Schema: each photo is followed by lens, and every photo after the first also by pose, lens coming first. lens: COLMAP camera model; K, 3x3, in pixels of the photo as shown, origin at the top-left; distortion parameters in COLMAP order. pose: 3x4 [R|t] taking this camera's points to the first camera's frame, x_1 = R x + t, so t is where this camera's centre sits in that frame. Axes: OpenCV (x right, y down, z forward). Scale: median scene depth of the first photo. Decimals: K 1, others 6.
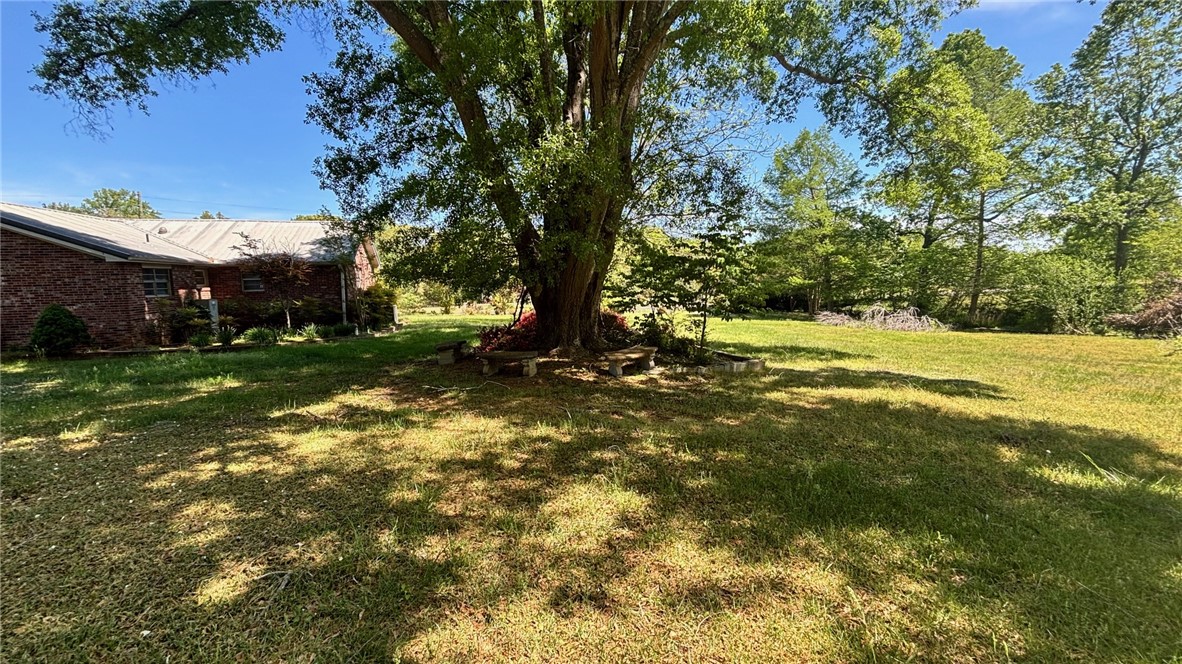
lens RADIAL K [[483.0, 0, 594.4], [0, 483.0, 330.1], [0, 0, 1]] dist [-0.001323, -0.000298]
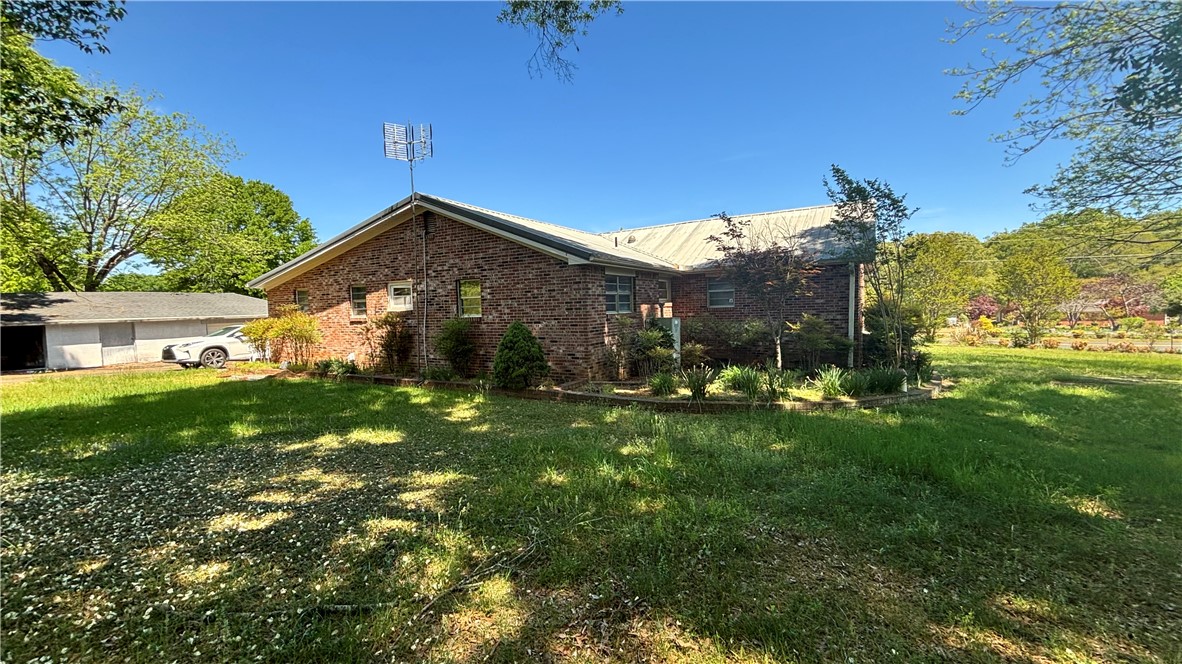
lens RADIAL K [[480.0, 0, 594.0], [0, 480.0, 330.0], [0, 0, 1]] dist [0.002944, -0.000163]
pose [[0.691765, 0.032582, -0.721388, -0.387882], [-0.063323, 0.997870, -0.015653, -0.028981], [0.719341, 0.056509, 0.692355, 0.450078]]
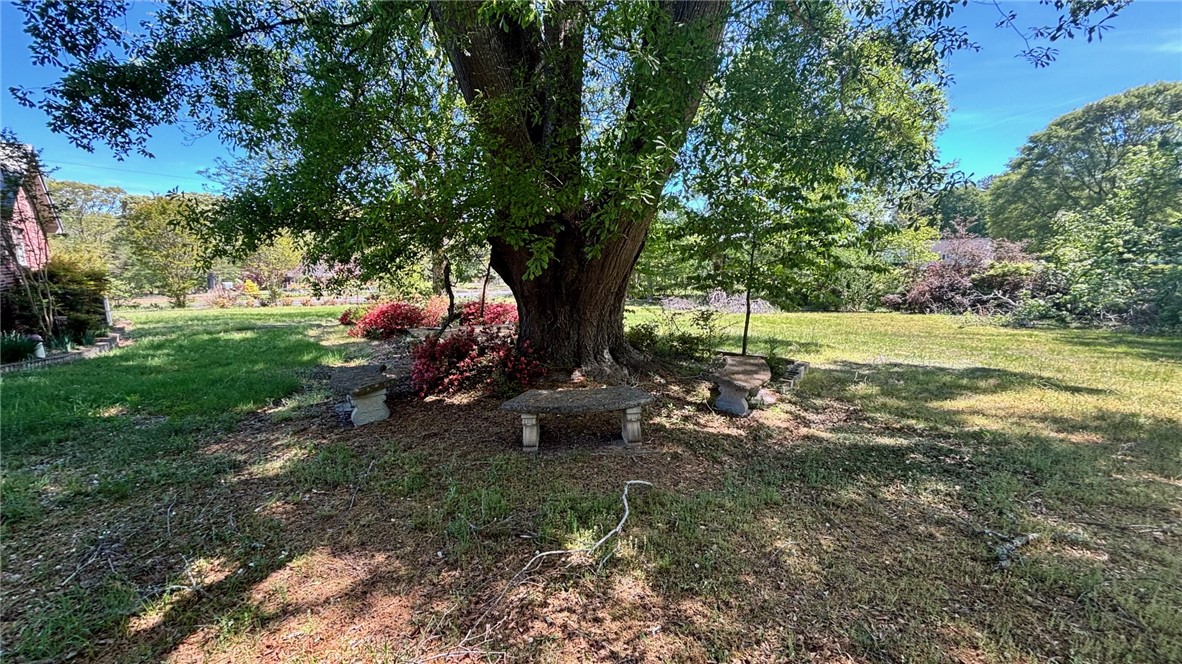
lens RADIAL K [[483.0, 0, 587.0], [0, 483.0, 330.3], [0, 0, 1]] dist [-0.001323, -0.000298]
pose [[0.903553, -0.045017, 0.426106, -0.210892], [0.032864, 0.998817, 0.035835, -0.018339], [-0.427215, -0.018376, 0.903963, 0.337297]]
